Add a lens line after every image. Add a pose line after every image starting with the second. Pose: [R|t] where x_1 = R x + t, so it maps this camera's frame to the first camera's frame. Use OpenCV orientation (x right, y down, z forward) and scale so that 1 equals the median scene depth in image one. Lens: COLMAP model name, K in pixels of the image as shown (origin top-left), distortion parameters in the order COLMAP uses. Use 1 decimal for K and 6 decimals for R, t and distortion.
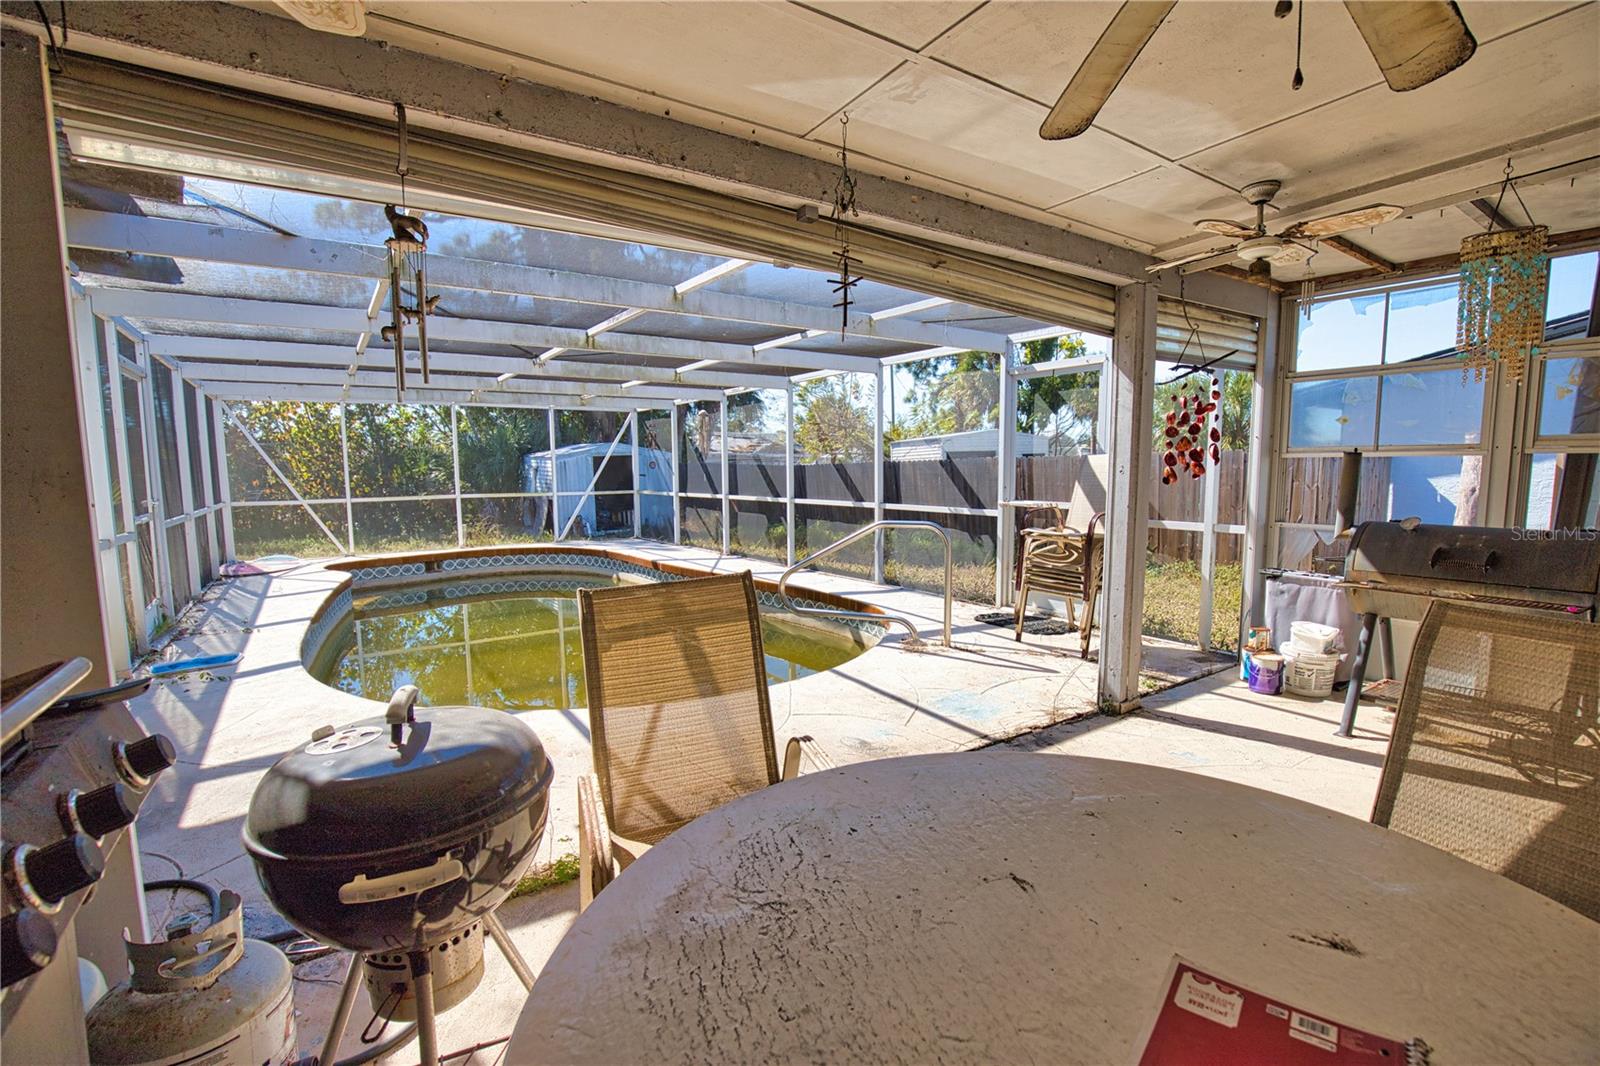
lens RADIAL K [[732.3, 0, 806.7], [0, 732.3, 545.8], [0, 0, 1]] dist [-0.033831, 0.006172]
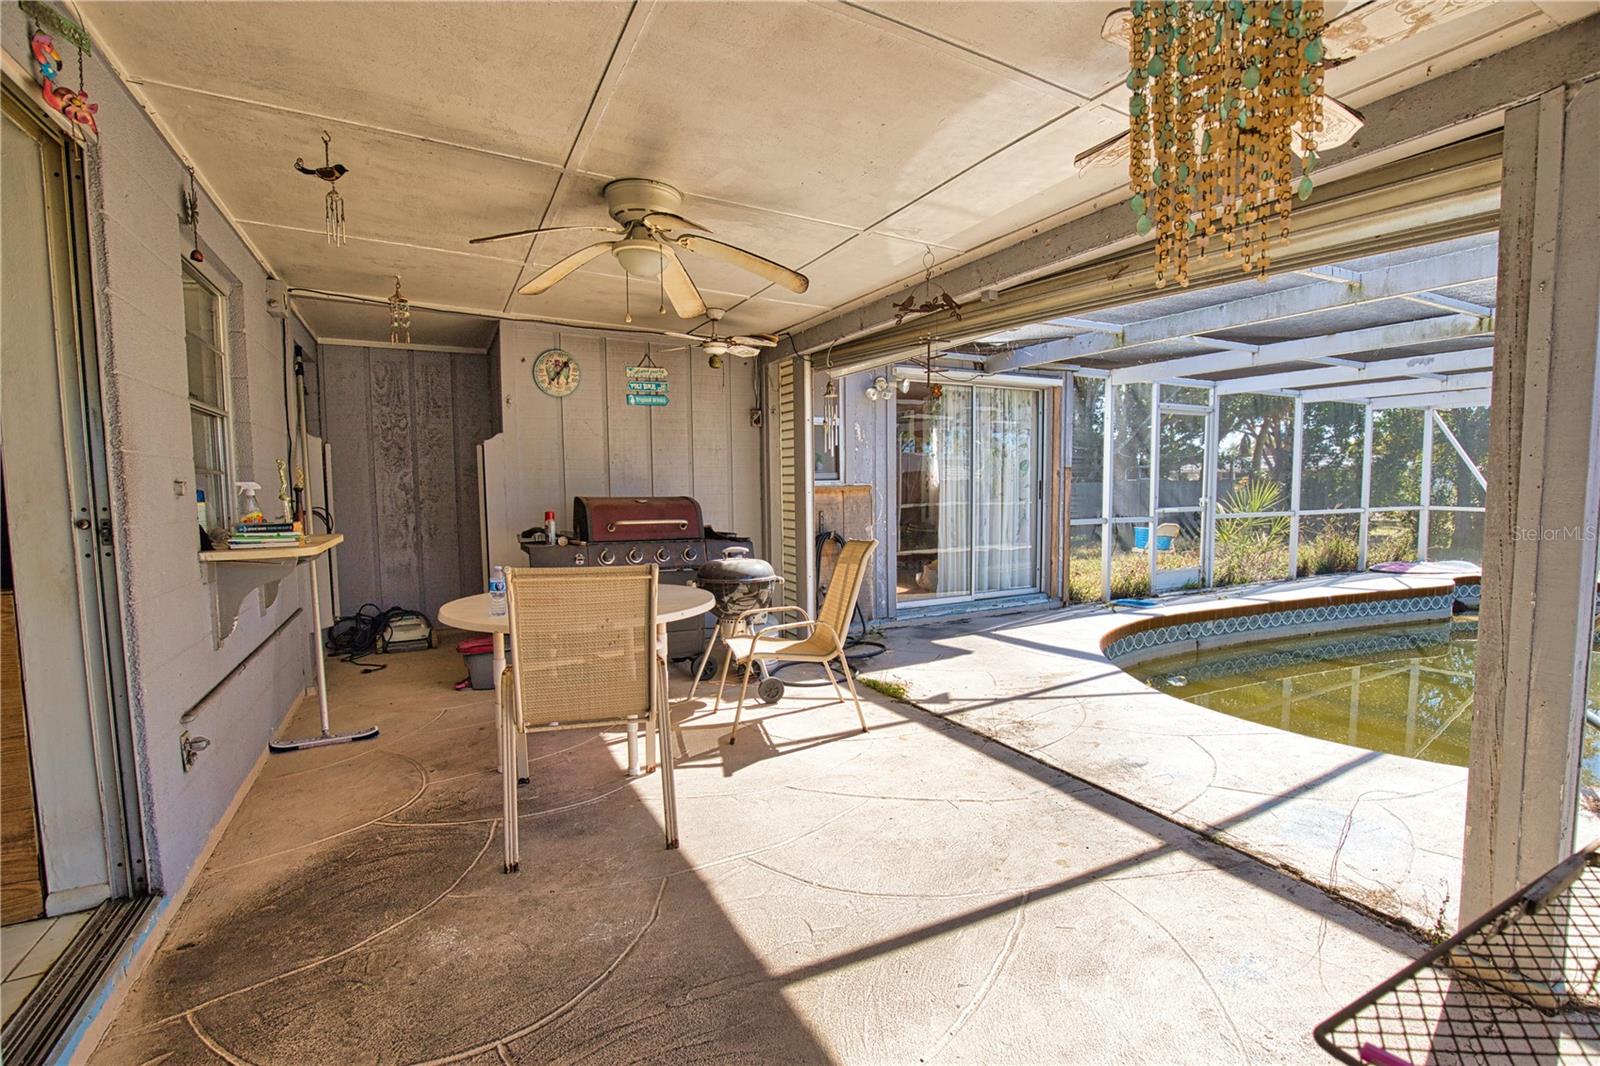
lens RADIAL K [[732.3, 0, 804.6], [0, 732.3, 534.5], [0, 0, 1]] dist [-0.033831, 0.006172]
pose [[-0.112616, 0.082554, -0.990203, 0.323034], [-0.100667, 0.990467, 0.094025, -0.023925], [0.988526, 0.110269, -0.103232, 0.192552]]
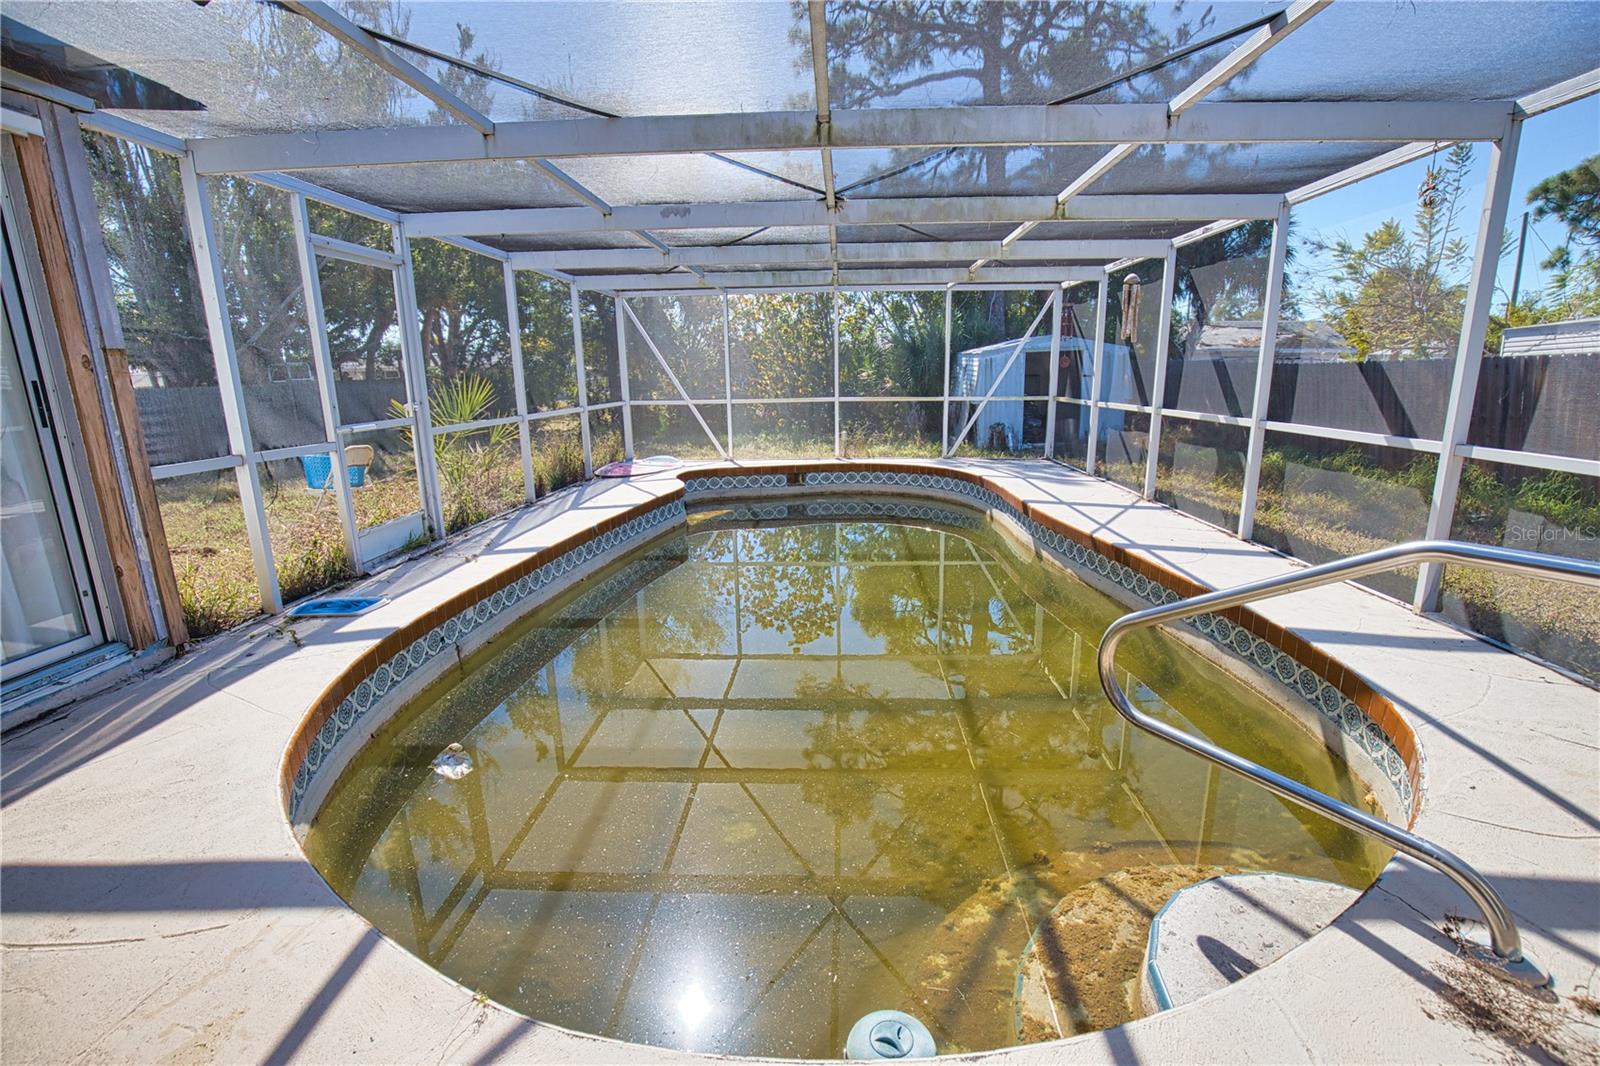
lens RADIAL K [[732.3, 0, 809.7], [0, 732.3, 546.3], [0, 0, 1]] dist [-0.033831, 0.006172]
pose [[0.803049, 0.137780, -0.579766, 0.030819], [-0.058862, 0.986486, 0.152904, -0.028344], [0.592998, -0.088663, 0.800307, 0.284319]]
